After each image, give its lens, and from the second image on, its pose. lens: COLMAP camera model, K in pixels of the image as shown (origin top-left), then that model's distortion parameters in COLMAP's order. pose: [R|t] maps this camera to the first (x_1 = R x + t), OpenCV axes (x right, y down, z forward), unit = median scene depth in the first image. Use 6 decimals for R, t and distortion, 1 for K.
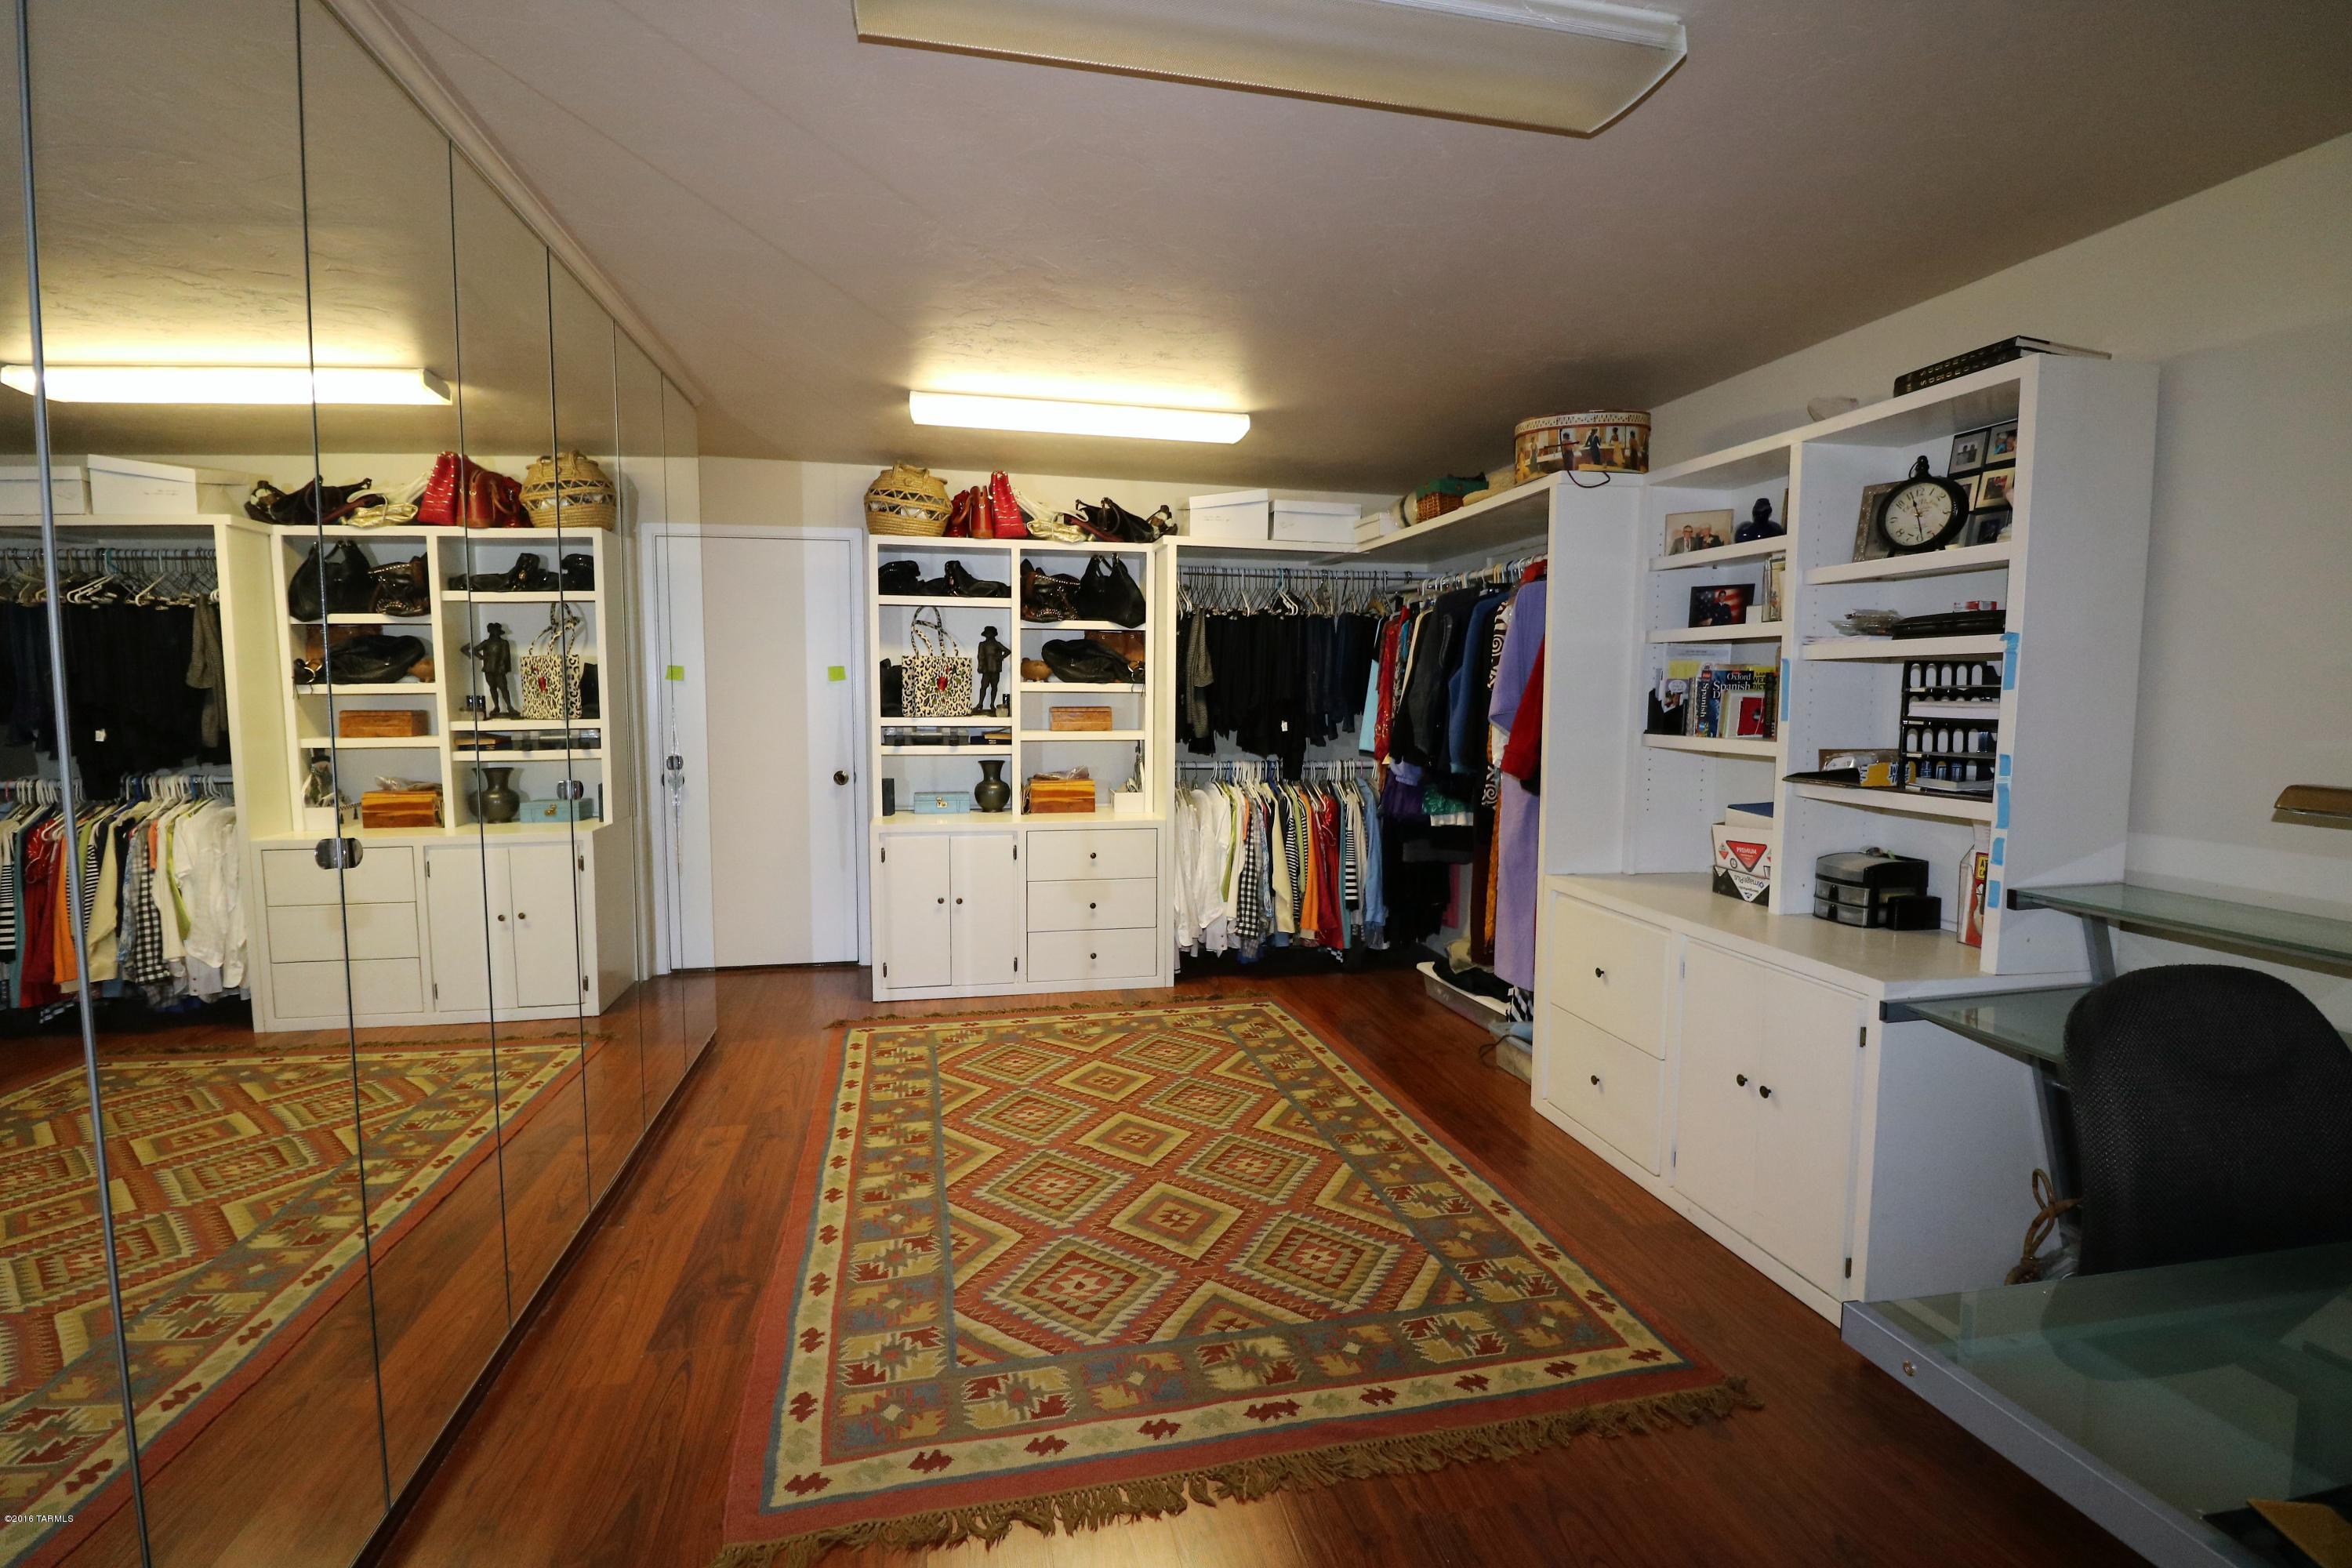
lens RADIAL K [[1100.3, 0, 1176.0], [0, 1100.3, 788.2], [0, 0, 1]] dist [-0.000090, 0.000058]
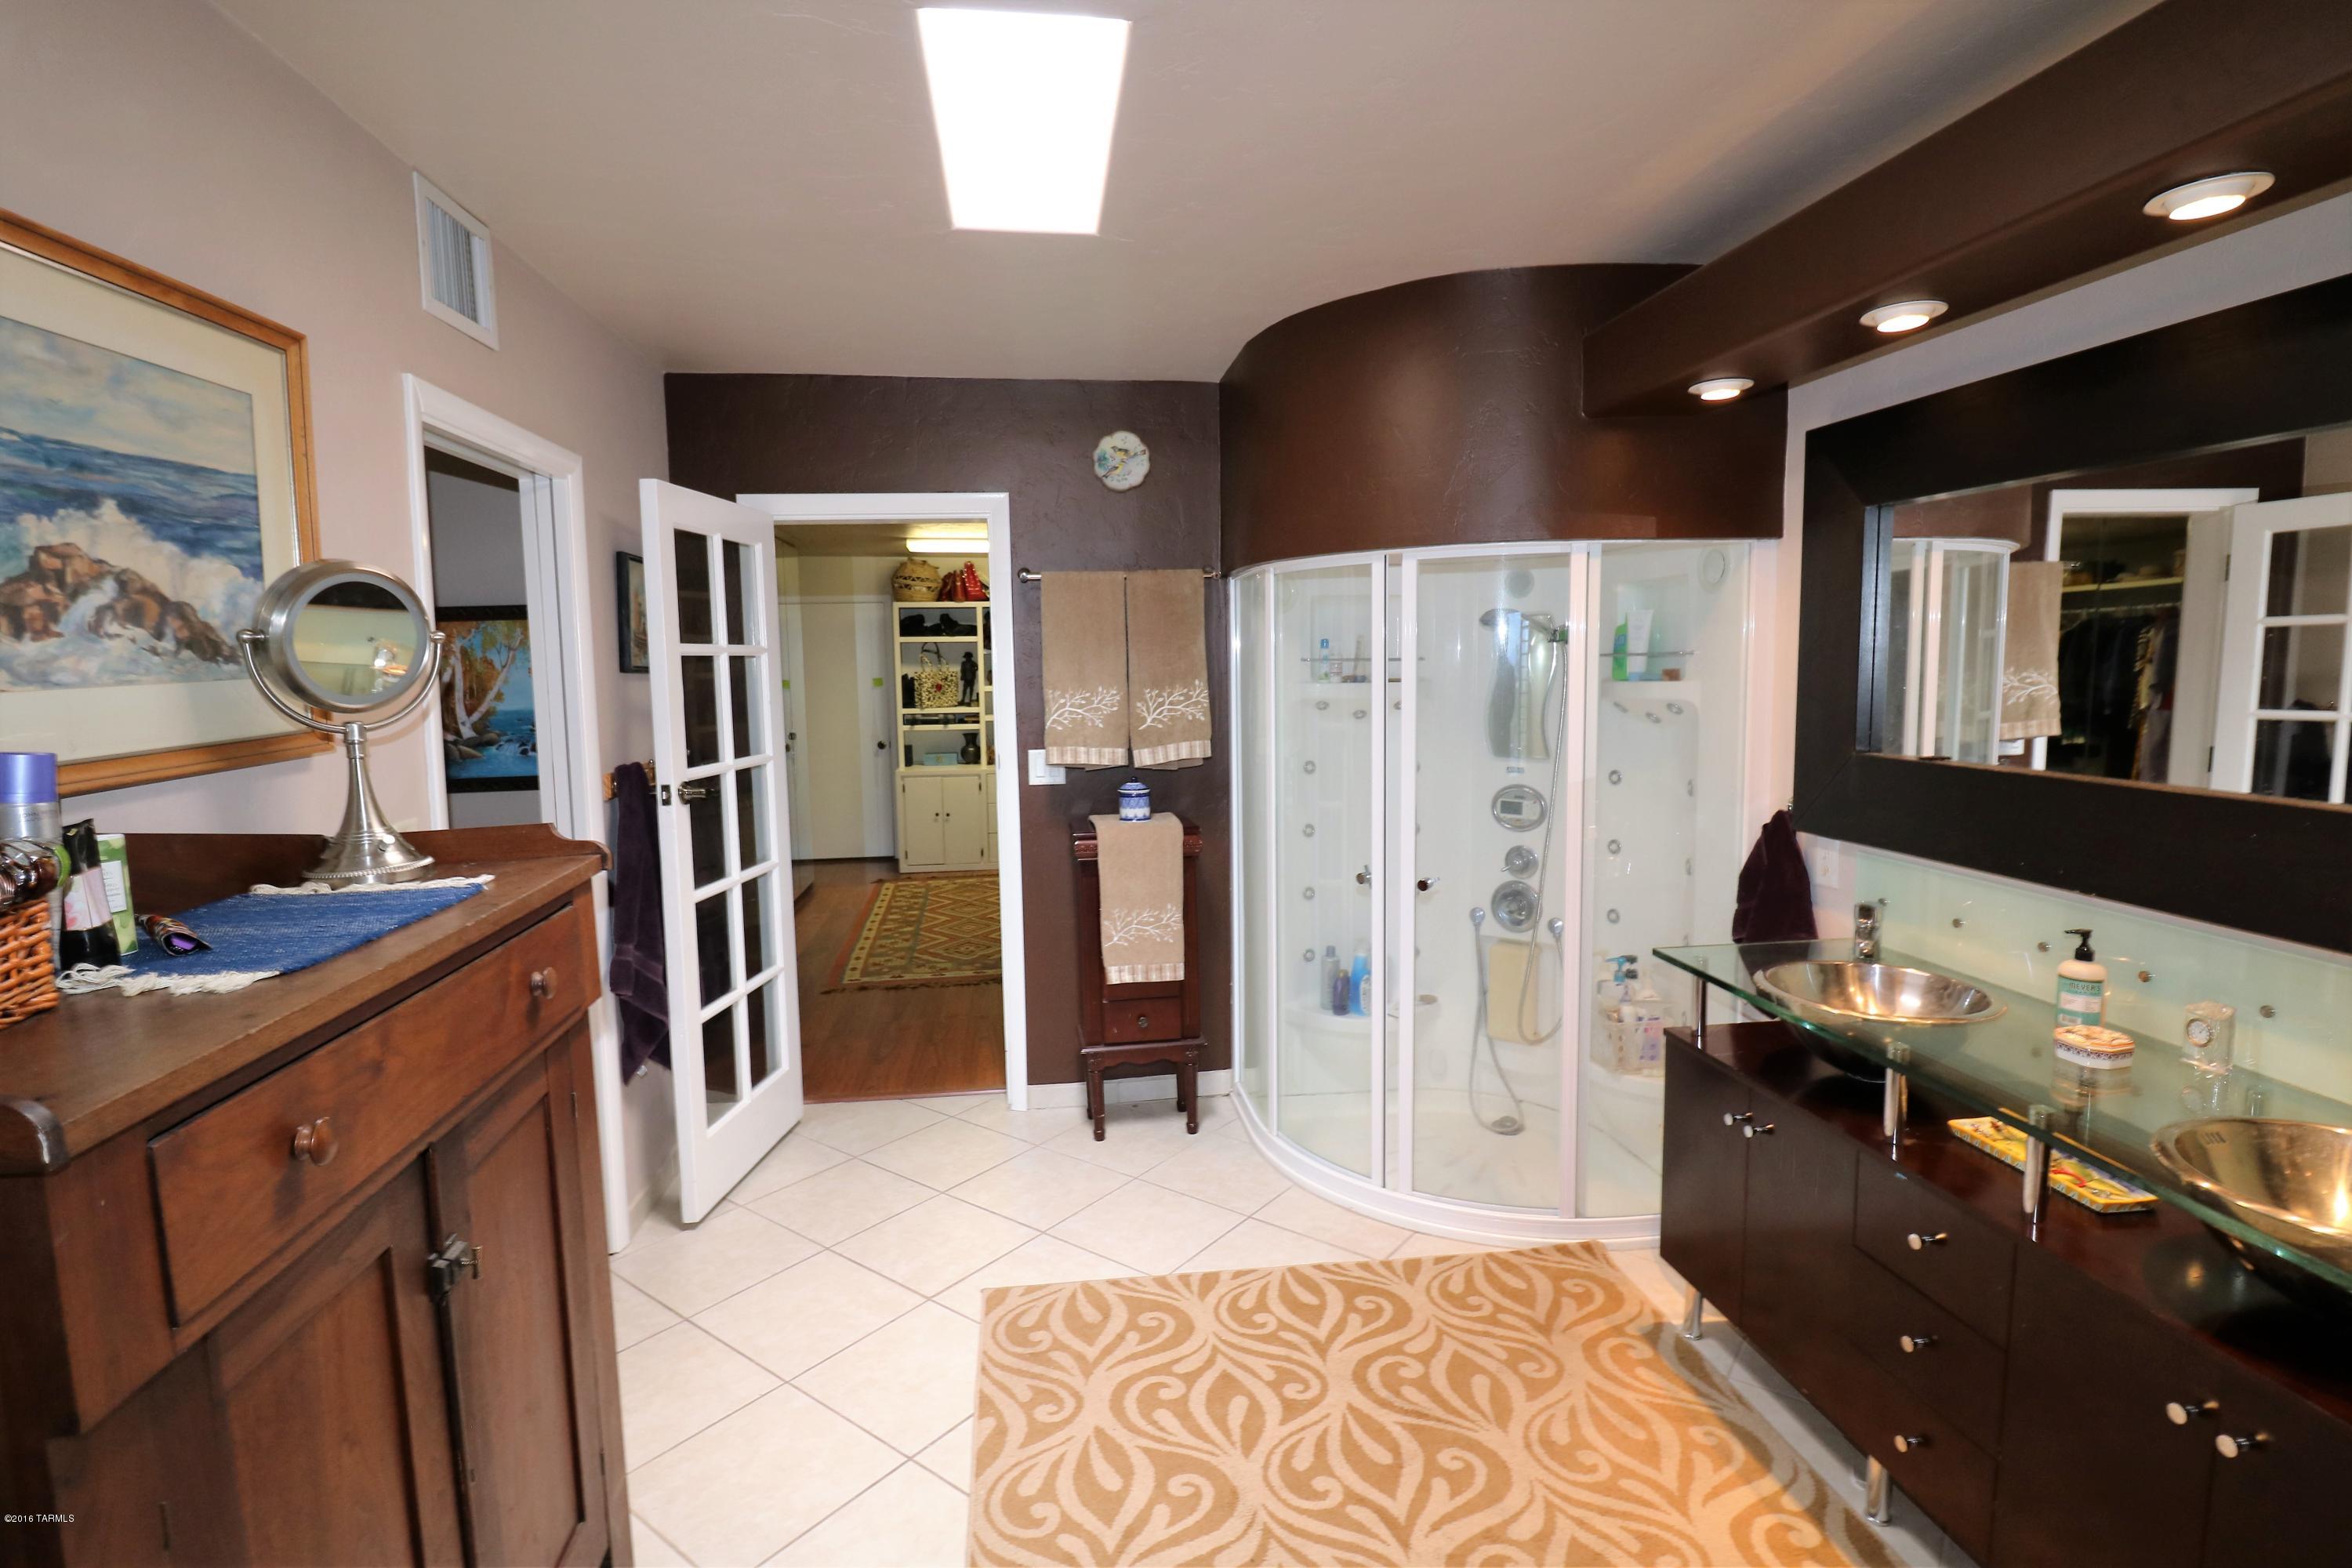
lens RADIAL K [[1100.3, 0, 1178.6], [0, 1100.3, 774.6], [0, 0, 1]] dist [-0.000090, 0.000058]
pose [[0.998088, -0.014673, -0.060048, 0.254124], [0.015268, 0.999839, 0.009475, 0.027822], [0.059900, -0.010373, 0.998150, -0.662635]]
